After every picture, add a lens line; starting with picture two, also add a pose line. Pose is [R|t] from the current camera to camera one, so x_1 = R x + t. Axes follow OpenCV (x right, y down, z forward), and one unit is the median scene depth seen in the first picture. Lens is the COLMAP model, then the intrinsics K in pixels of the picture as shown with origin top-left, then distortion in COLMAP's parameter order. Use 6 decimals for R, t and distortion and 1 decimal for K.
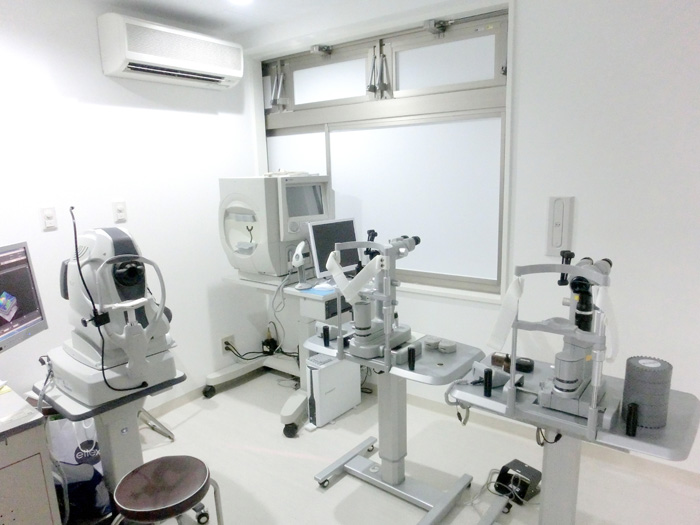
lens RADIAL K [[494.9, 0, 349.5], [0, 494.9, 262.9], [0, 0, 1]] dist [-0.003483, 0.000167]
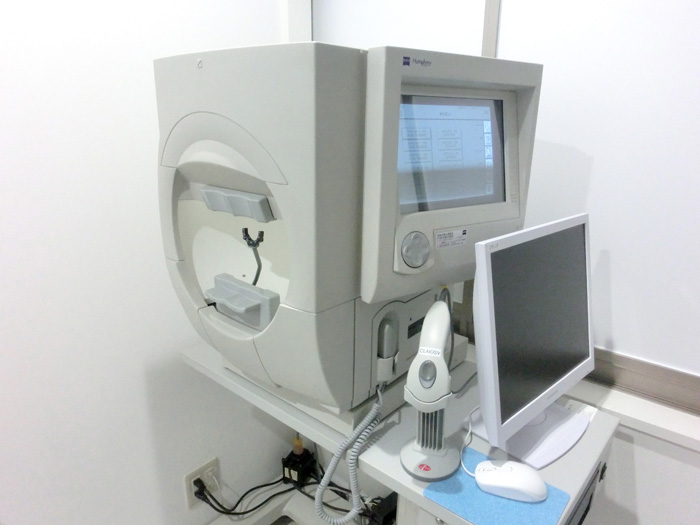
lens RADIAL K [[494.9, 0, 352.0], [0, 494.9, 263.0], [0, 0, 1]] dist [-0.003483, 0.000167]
pose [[0.997639, 0.054994, -0.041143, -0.131438], [-0.050809, 0.994020, 0.096657, -0.087345], [0.046213, -0.094338, 0.994467, 0.715977]]
